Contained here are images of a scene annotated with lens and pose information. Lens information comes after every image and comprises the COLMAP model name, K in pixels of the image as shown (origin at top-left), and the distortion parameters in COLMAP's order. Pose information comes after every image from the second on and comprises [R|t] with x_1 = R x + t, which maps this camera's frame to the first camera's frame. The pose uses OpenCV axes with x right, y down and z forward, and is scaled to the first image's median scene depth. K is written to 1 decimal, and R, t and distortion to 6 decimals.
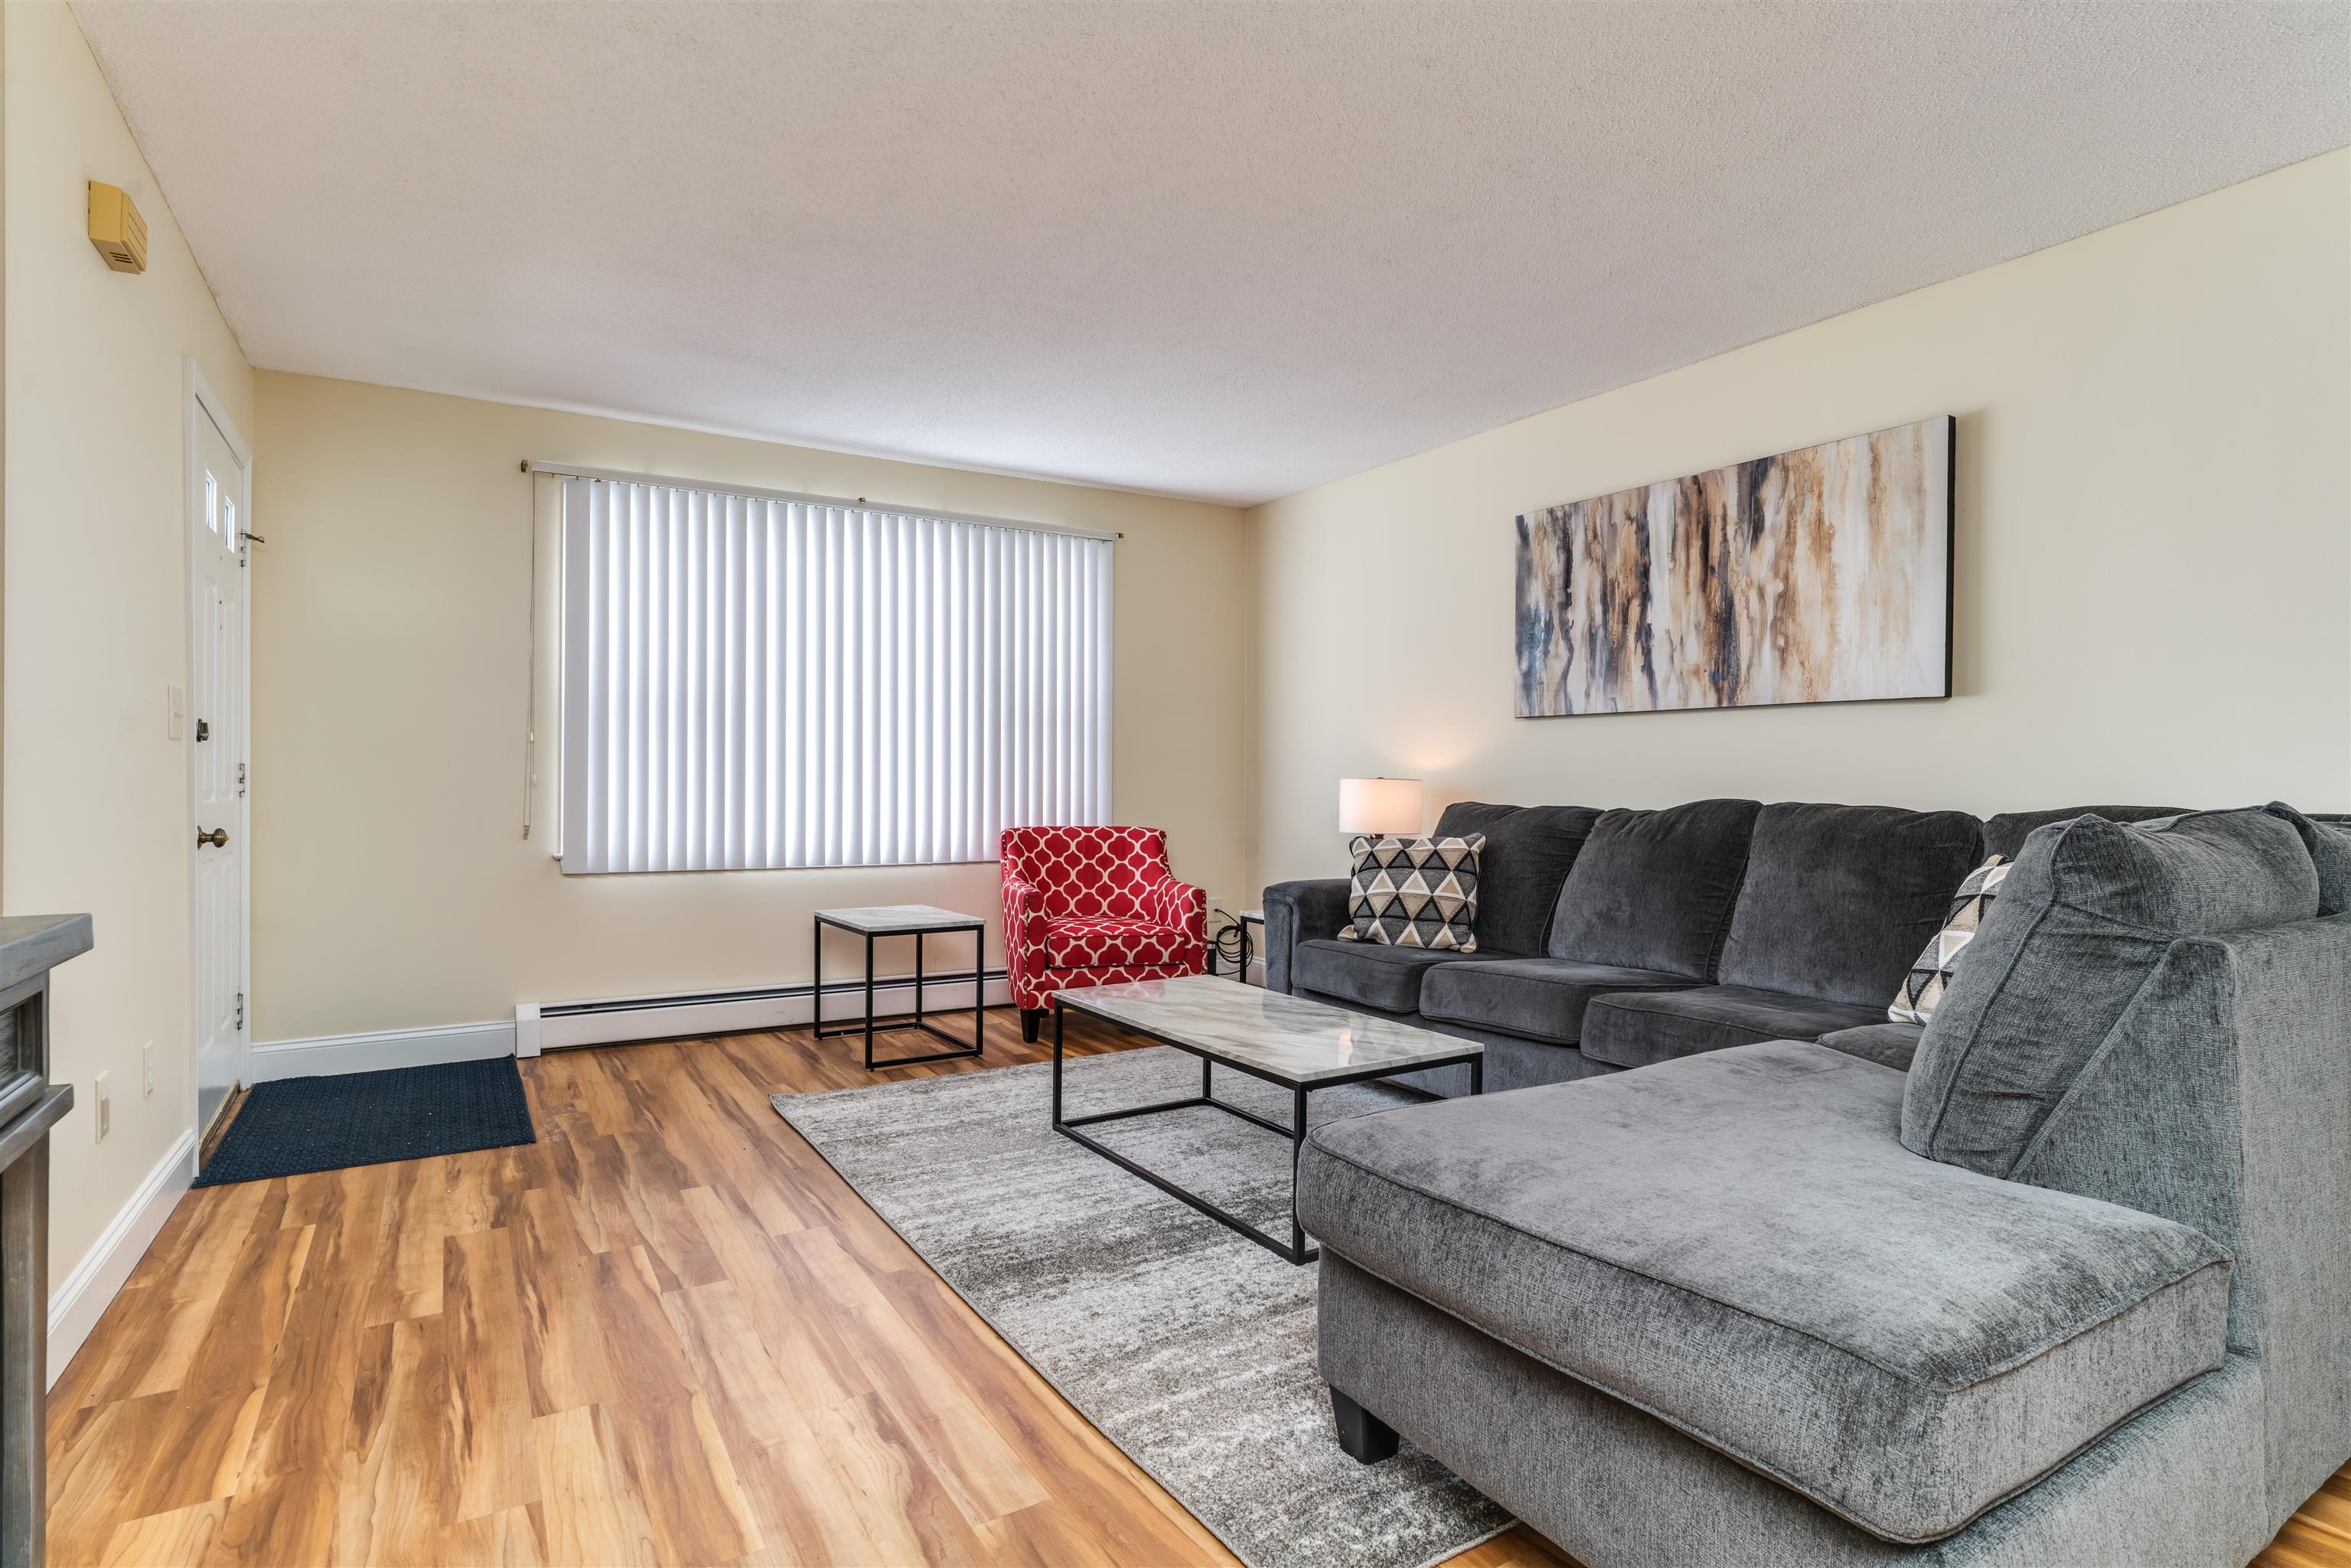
lens RADIAL K [[1197.8, 0, 1184.9], [0, 1197.8, 771.1], [0, 0, 1]] dist [-0.003236, 0.003319]
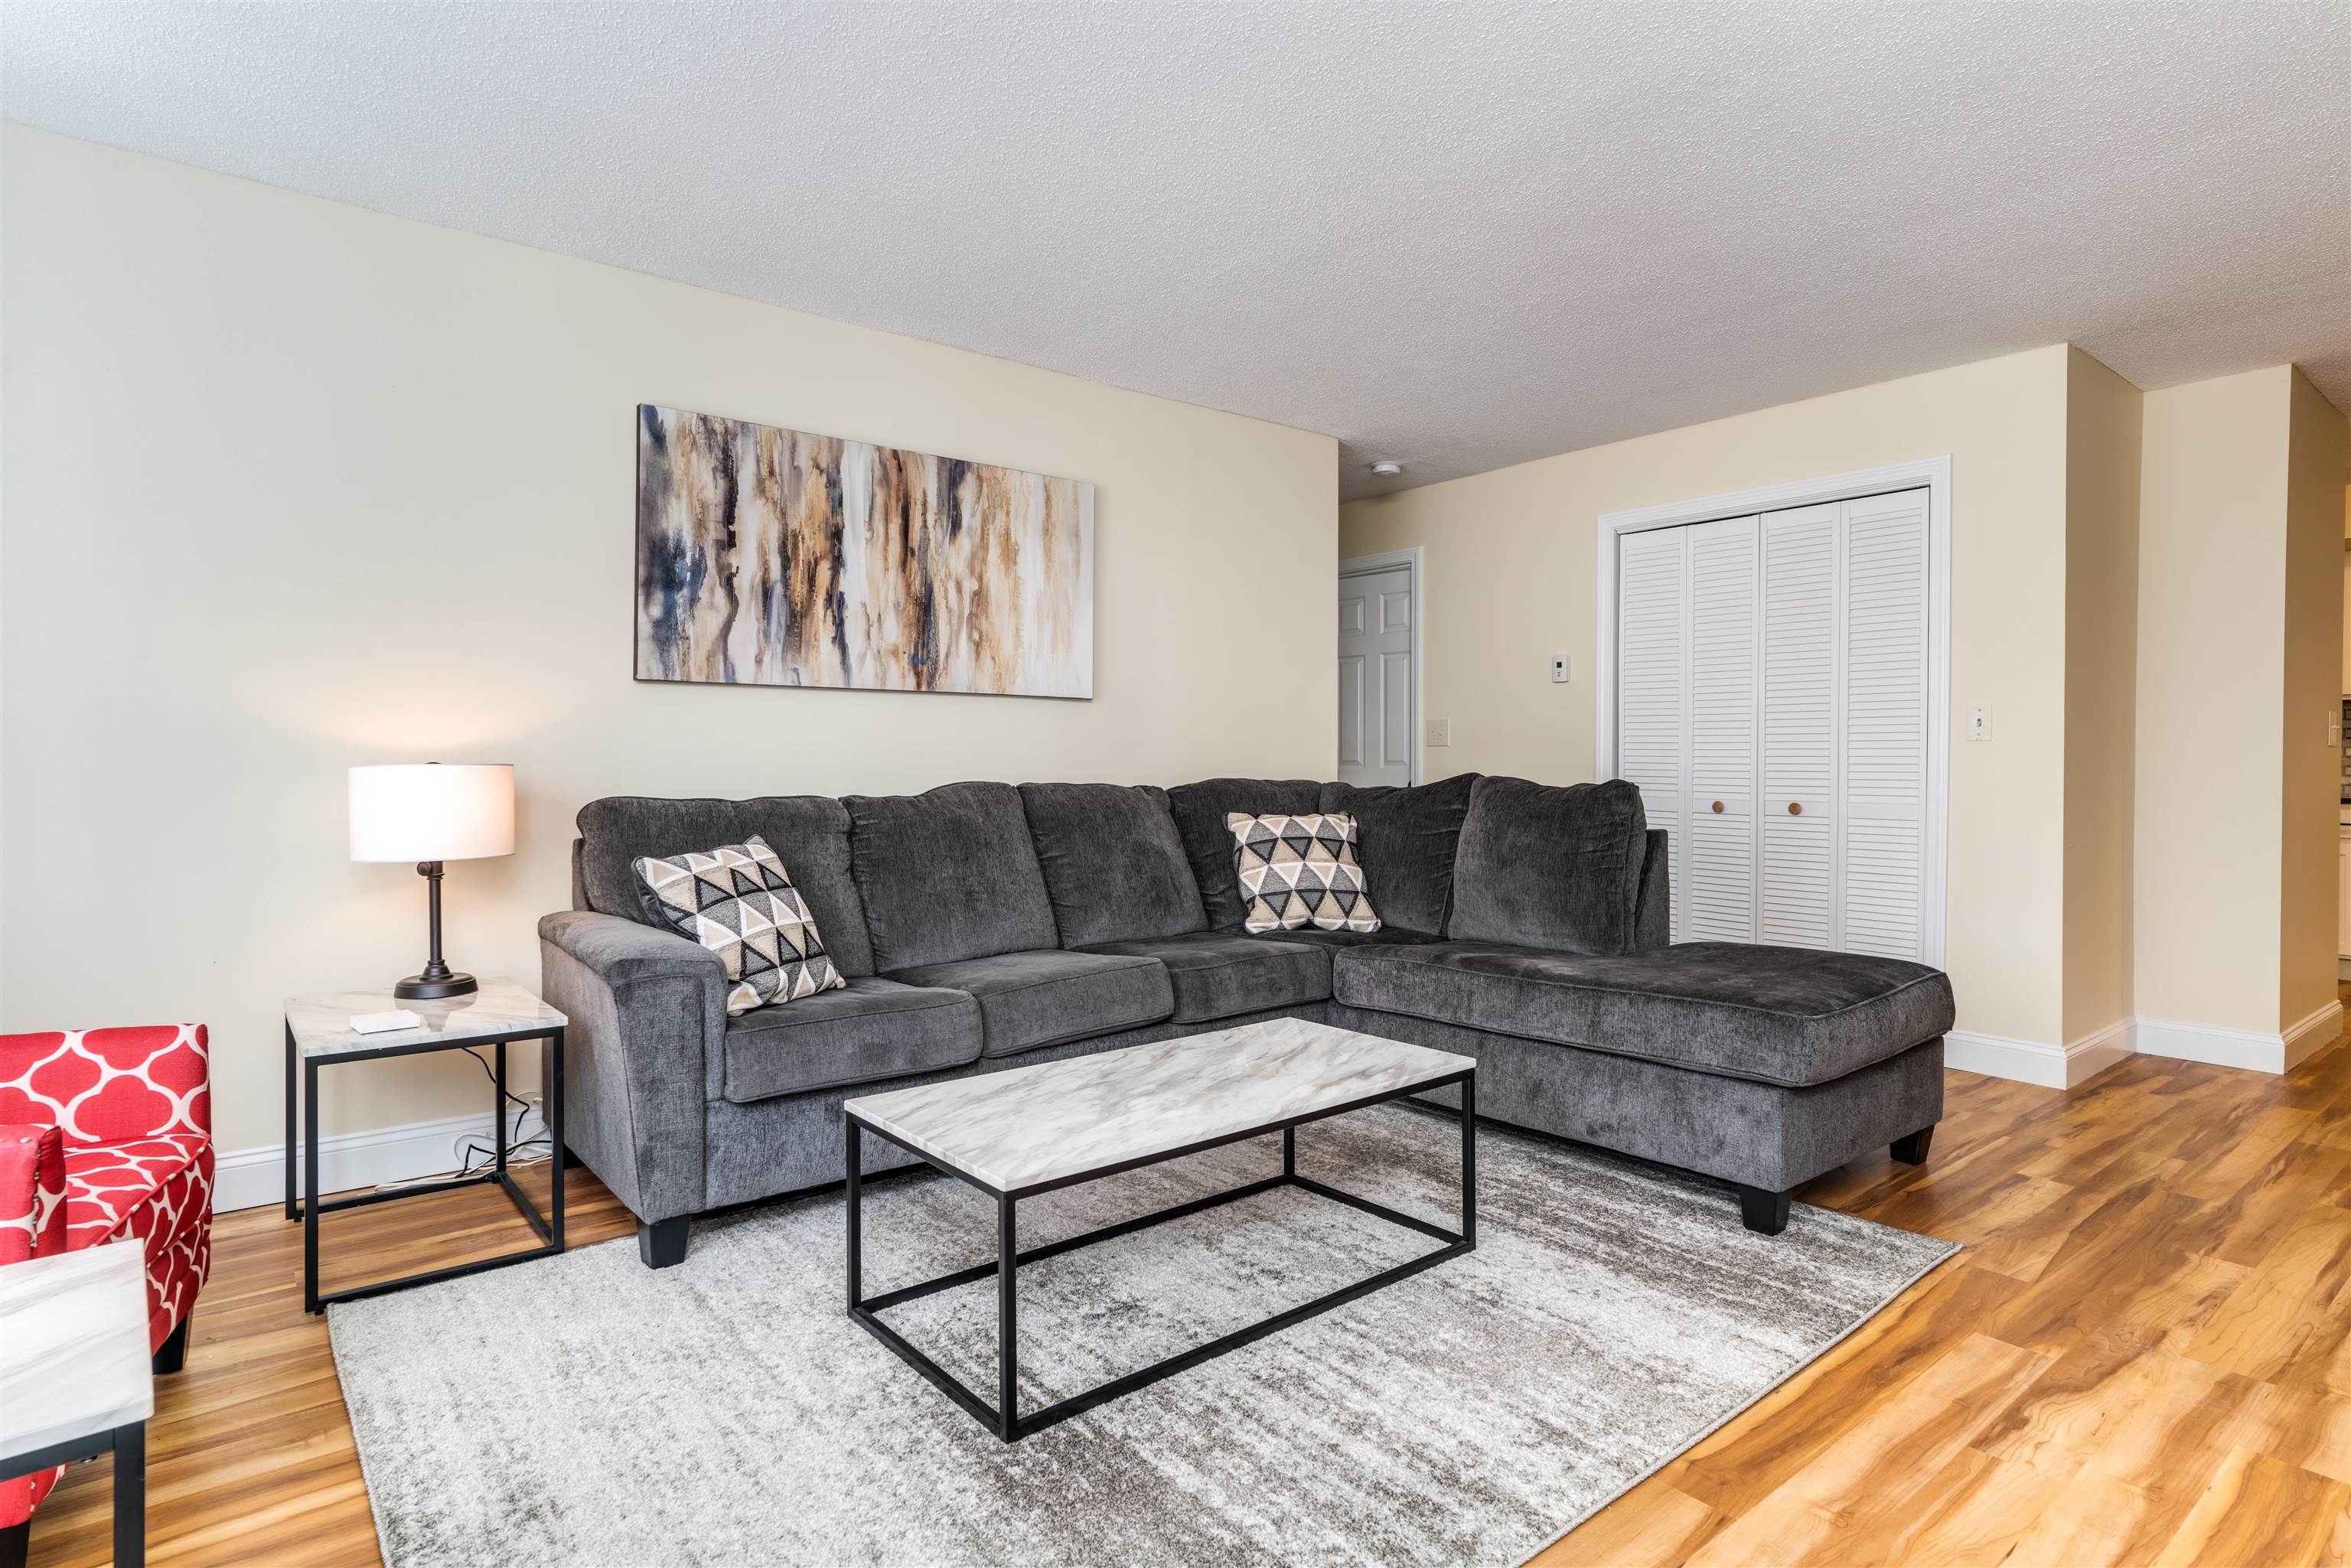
lens RADIAL K [[1197.8, 0, 1167.1], [0, 1197.8, 765.8], [0, 0, 1]] dist [-0.003236, 0.003319]
pose [[-0.112484, -0.006793, 0.993630, -0.600347], [-0.004350, 0.999970, 0.006344, 0.002352], [-0.993644, -0.003609, -0.112510, 0.944181]]
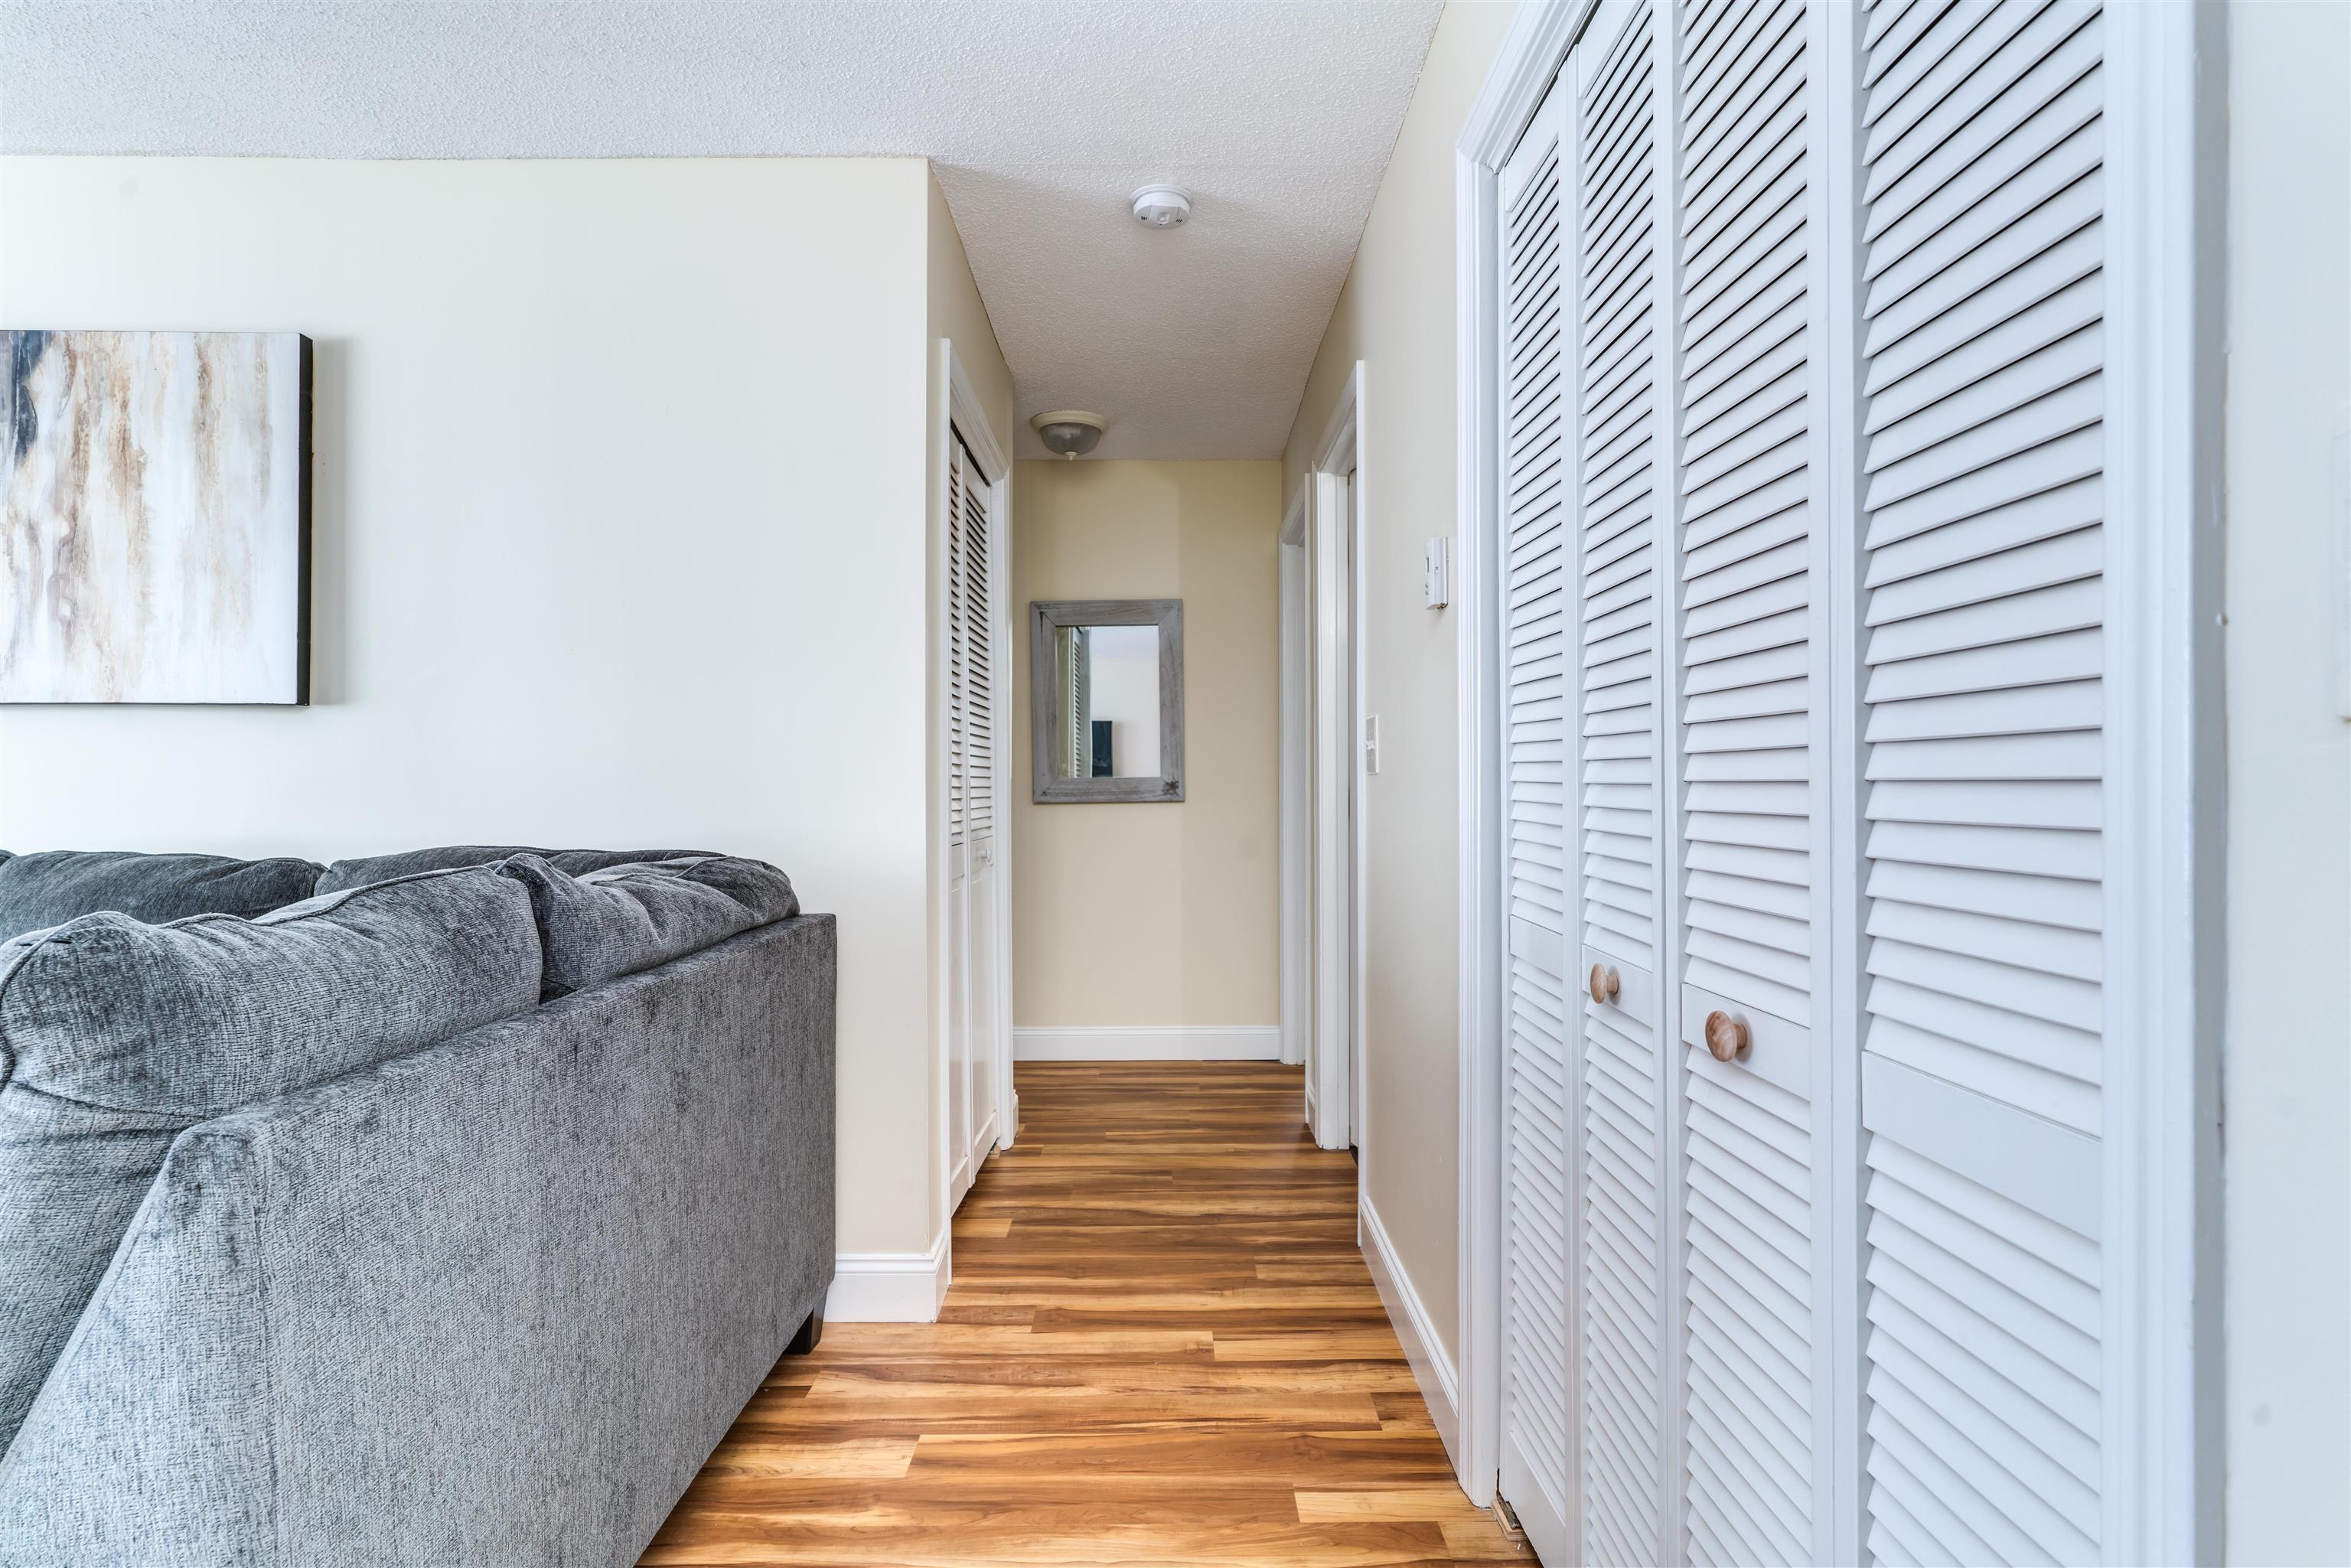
lens RADIAL K [[1197.8, 0, 1168.0], [0, 1197.8, 789.4], [0, 0, 1]] dist [-0.003236, 0.003319]
pose [[0.516779, -0.005483, 0.856101, 0.239881], [-0.000633, 0.999977, 0.006787, -0.012125], [-0.856119, -0.004049, 0.516763, 0.119872]]
